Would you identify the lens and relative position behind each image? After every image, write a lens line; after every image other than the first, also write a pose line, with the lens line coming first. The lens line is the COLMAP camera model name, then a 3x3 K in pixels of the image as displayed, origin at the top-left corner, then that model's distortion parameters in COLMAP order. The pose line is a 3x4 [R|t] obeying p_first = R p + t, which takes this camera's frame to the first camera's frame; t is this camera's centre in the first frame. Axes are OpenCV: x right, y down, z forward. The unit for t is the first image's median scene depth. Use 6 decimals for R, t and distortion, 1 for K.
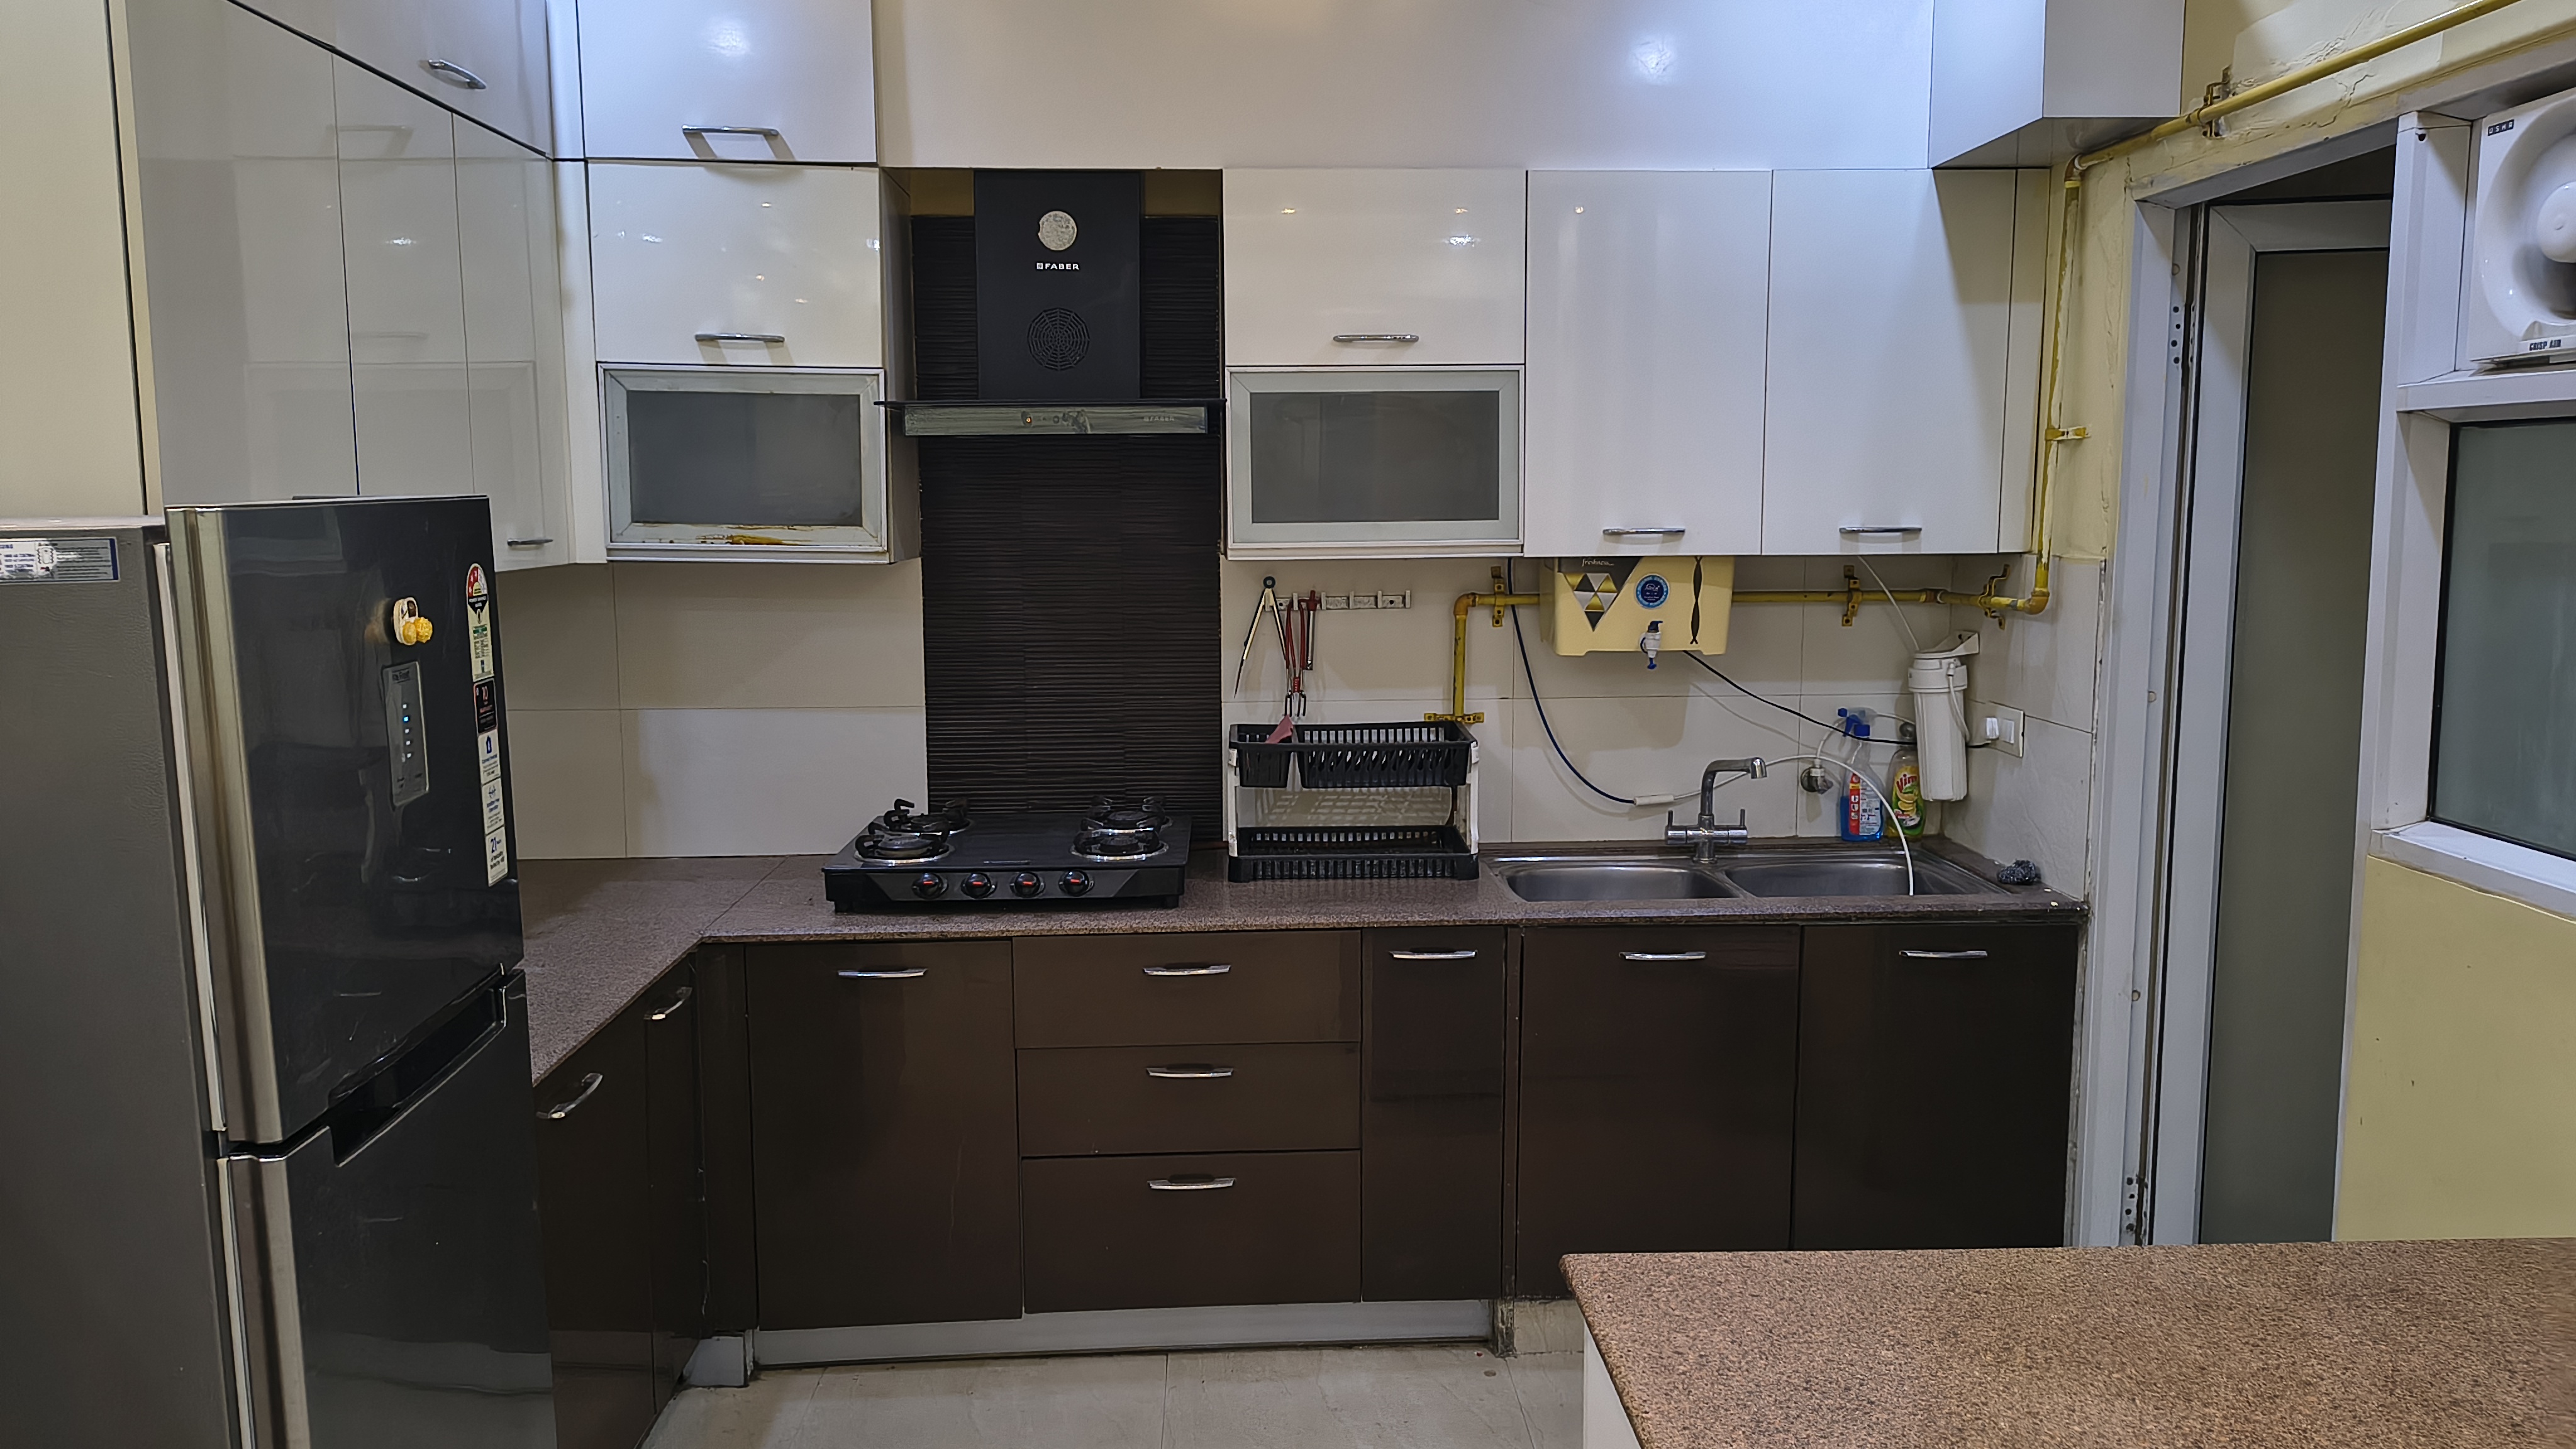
lens RADIAL K [[1825.0, 0, 1279.7], [0, 1825.0, 718.8], [0, 0, 1]] dist [0.001975, -0.000697]
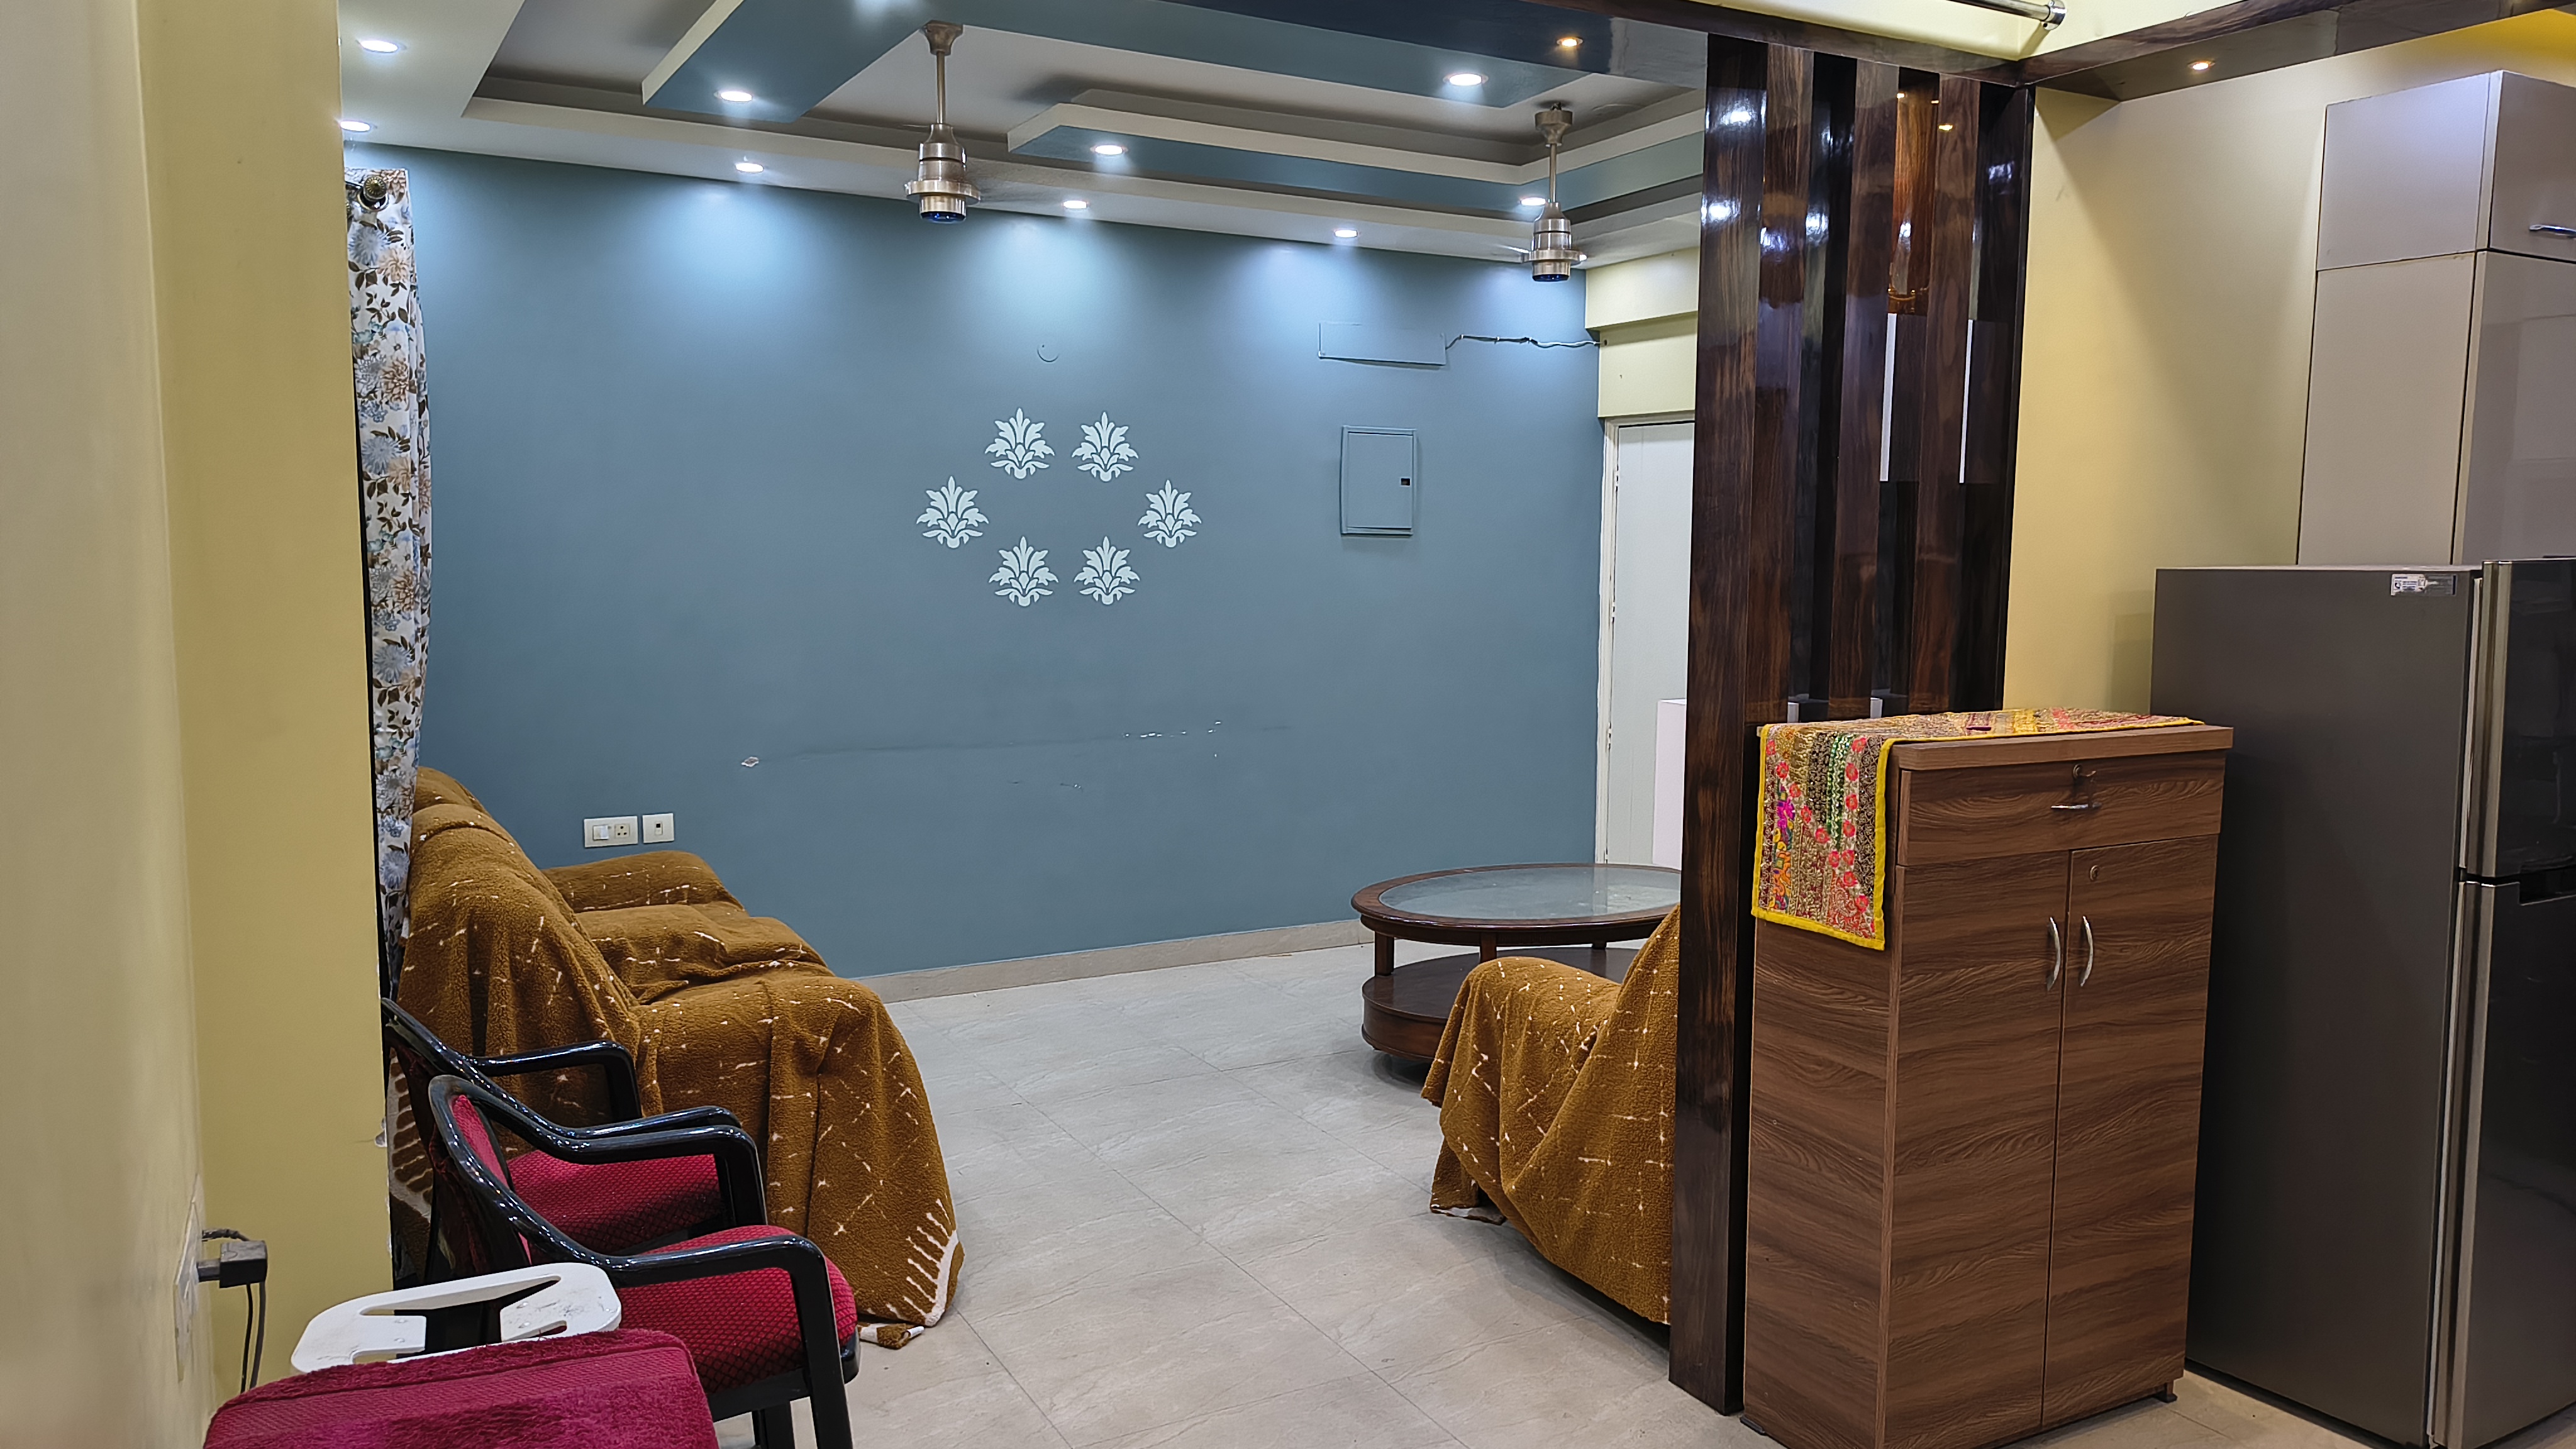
lens RADIAL K [[1825.0, 0, 1280.3], [0, 1825.0, 709.0], [0, 0, 1]] dist [0.001975, -0.000697]
pose [[0.439406, 0.093275, -0.893433, 0.668924], [-0.120191, 0.991756, 0.044428, 0.124449], [0.890211, 0.087861, 0.446994, -1.144153]]
